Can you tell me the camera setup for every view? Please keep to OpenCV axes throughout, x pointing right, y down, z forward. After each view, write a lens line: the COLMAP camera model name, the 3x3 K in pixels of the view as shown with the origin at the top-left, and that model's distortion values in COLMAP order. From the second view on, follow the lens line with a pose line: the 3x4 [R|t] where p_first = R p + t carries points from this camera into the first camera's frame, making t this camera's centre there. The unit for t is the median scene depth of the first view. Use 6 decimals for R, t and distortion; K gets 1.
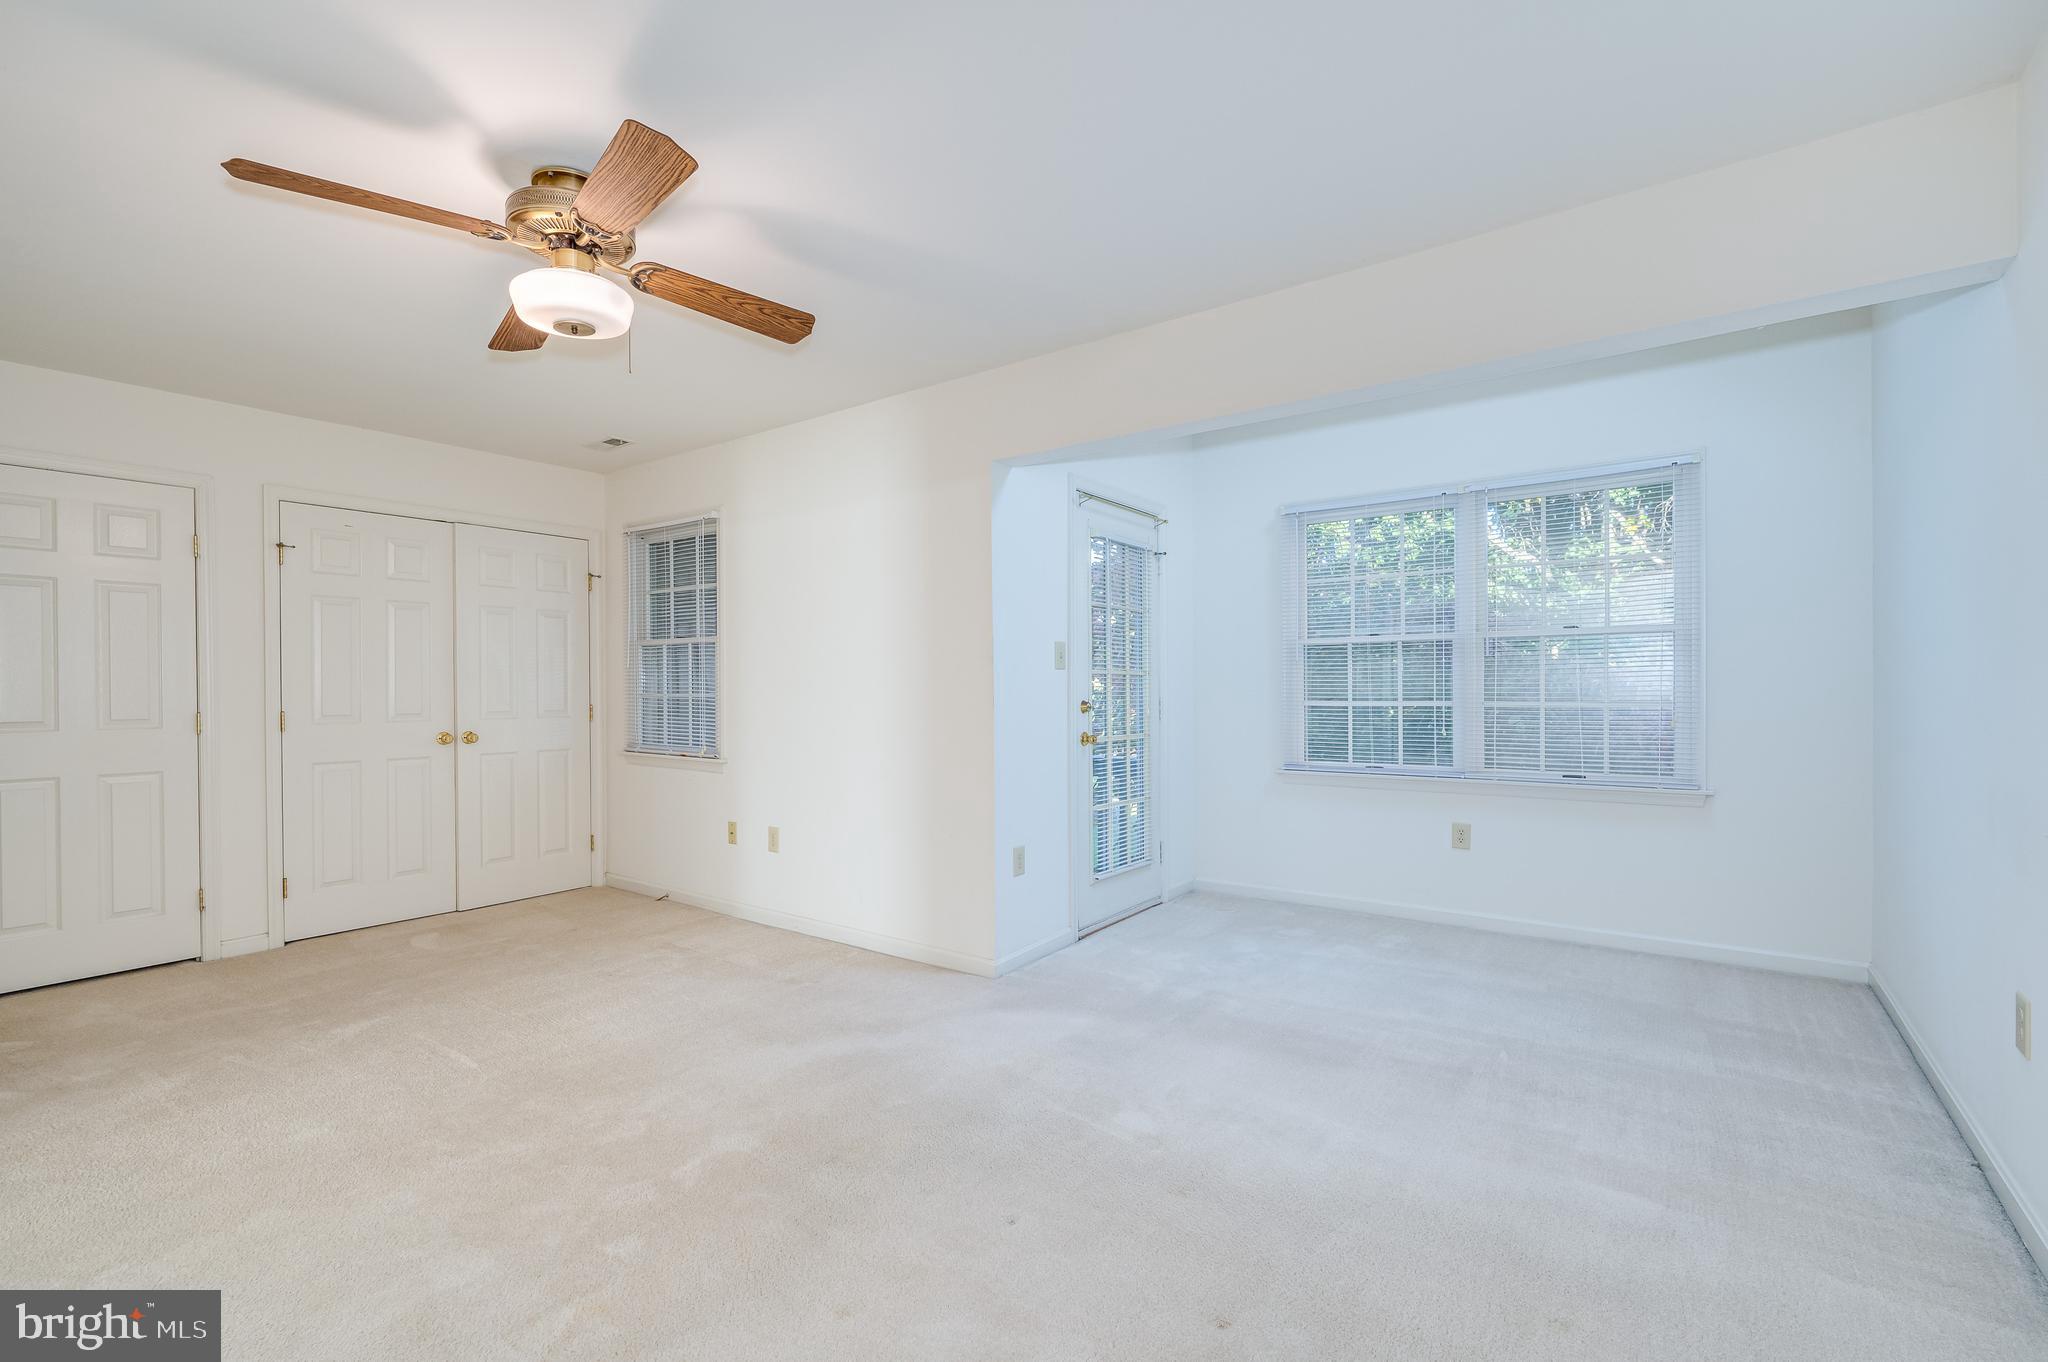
lens RADIAL K [[903.4, 0, 1025.5], [0, 903.4, 692.9], [0, 0, 1]] dist [0.000669, 0.000139]
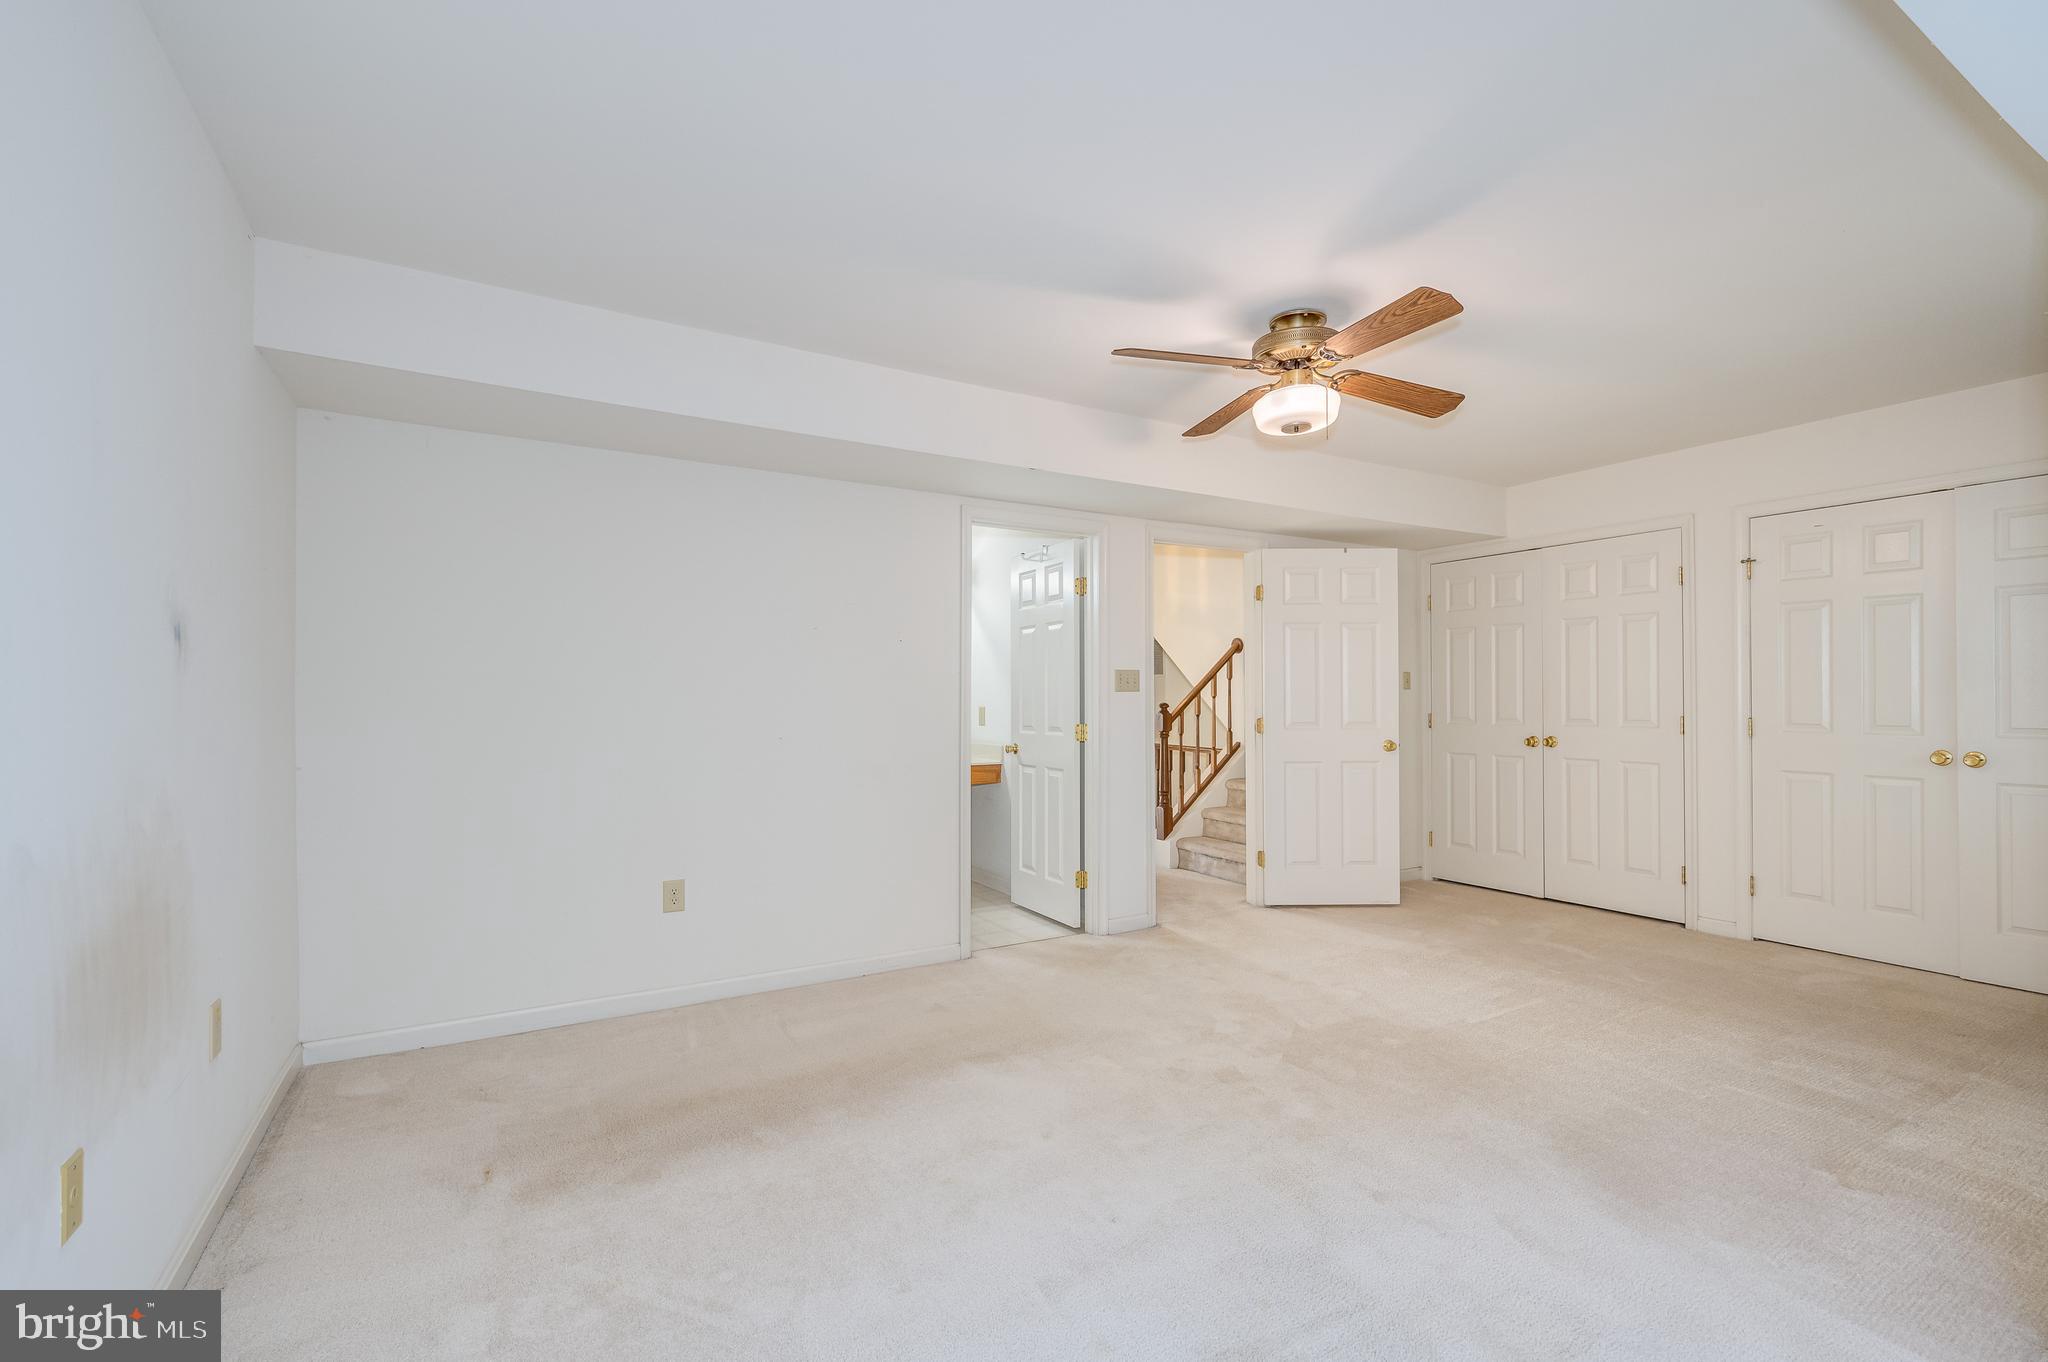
lens RADIAL K [[903.4, 0, 1025.5], [0, 903.4, 692.9], [0, 0, 1]] dist [0.000669, 0.000139]
pose [[-0.416827, 0.001119, -0.908985, 0.444430], [-0.006825, 0.999967, 0.004360, -0.007147], [0.908960, 0.008022, -0.416806, 0.601659]]
